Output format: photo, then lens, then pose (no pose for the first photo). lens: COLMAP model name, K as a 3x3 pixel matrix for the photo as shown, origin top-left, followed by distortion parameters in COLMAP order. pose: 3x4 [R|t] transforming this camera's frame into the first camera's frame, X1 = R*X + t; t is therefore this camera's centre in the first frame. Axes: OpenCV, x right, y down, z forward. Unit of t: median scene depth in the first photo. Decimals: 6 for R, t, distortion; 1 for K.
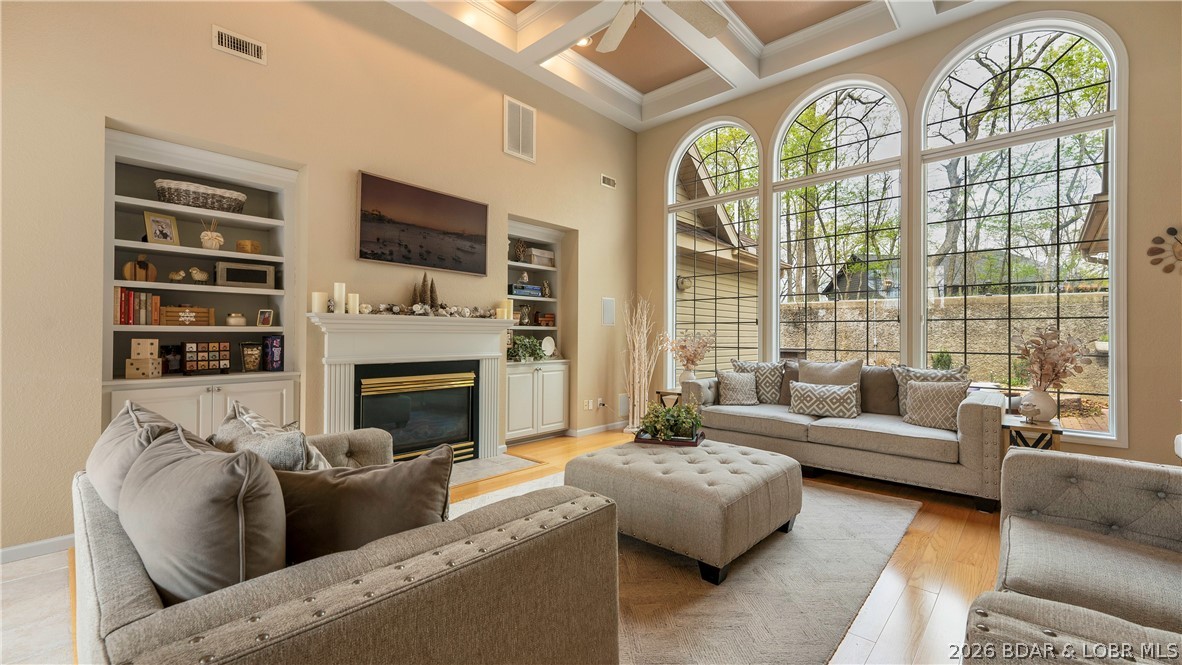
lens RADIAL K [[480.9, 0, 584.8], [0, 480.9, 333.3], [0, 0, 1]] dist [0.007749, -0.003579]
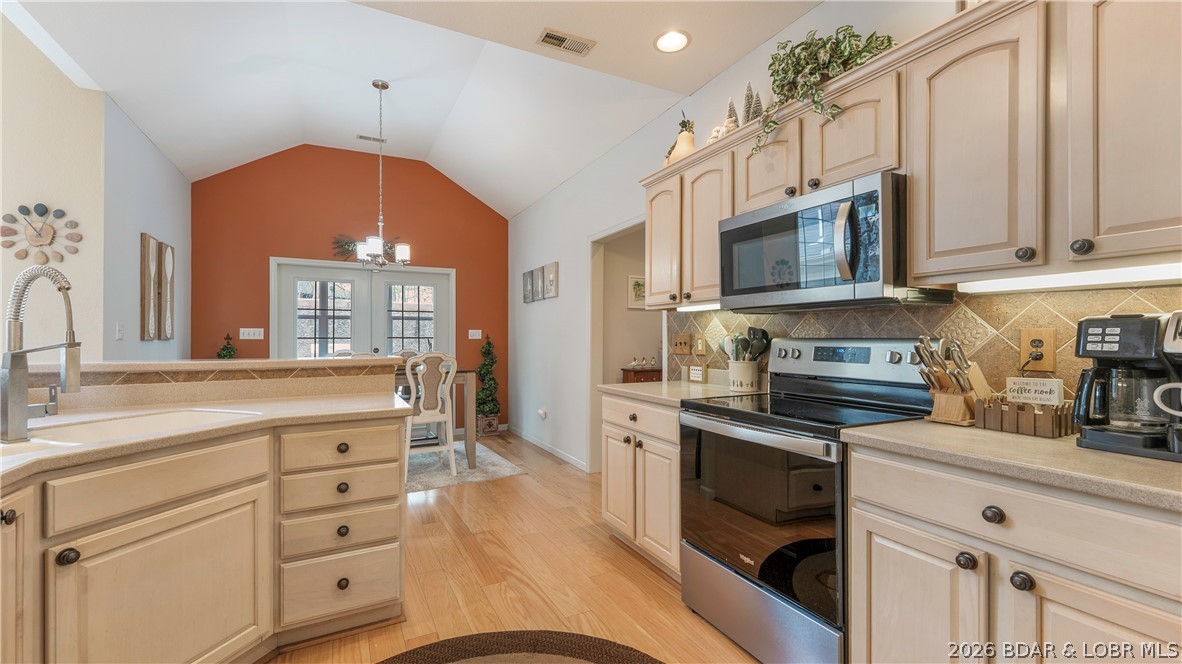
lens RADIAL K [[480.9, 0, 589.8], [0, 480.9, 333.9], [0, 0, 1]] dist [0.007749, -0.003579]
pose [[0.332108, -0.002346, 0.943238, 0.615272], [-0.002935, 0.999989, 0.003521, -0.001894], [-0.943237, -0.003938, 0.332098, -0.168900]]
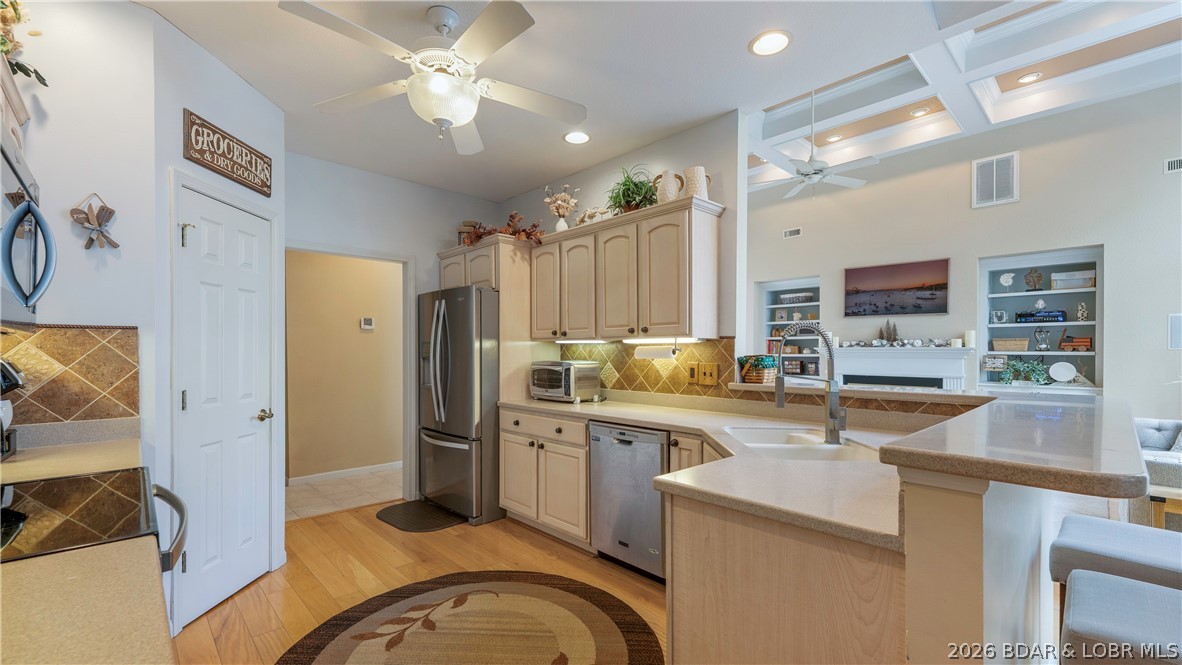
lens RADIAL K [[480.9, 0, 583.6], [0, 480.9, 352.8], [0, 0, 1]] dist [0.007749, -0.003579]
pose [[-0.078727, -0.001705, -0.996895, 1.328135], [0.002520, 0.999995, -0.001909, -0.016582], [0.996893, -0.002662, -0.078722, 0.144320]]
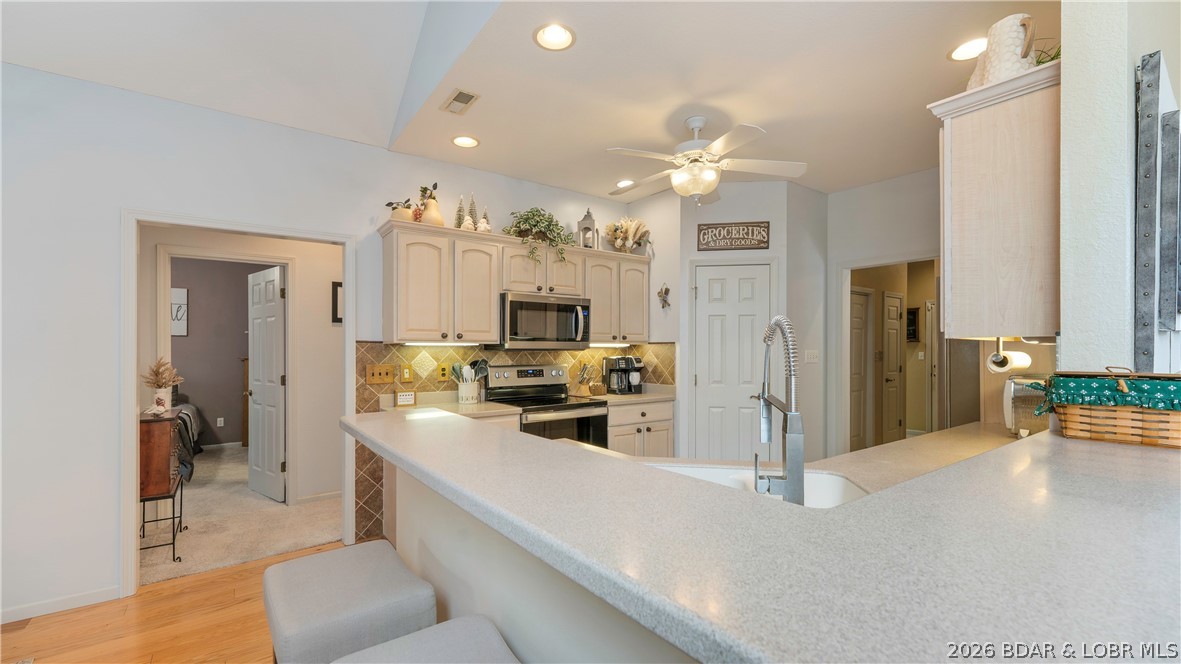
lens RADIAL K [[480.5, 0, 587.5], [0, 480.5, 344.9], [0, 0, 1]] dist [0.007749, -0.003579]
pose [[-0.982533, -0.004022, 0.186042, 0.879447], [-0.006523, 0.999896, -0.012831, -0.024750], [-0.185971, -0.013821, -0.982458, 0.670120]]
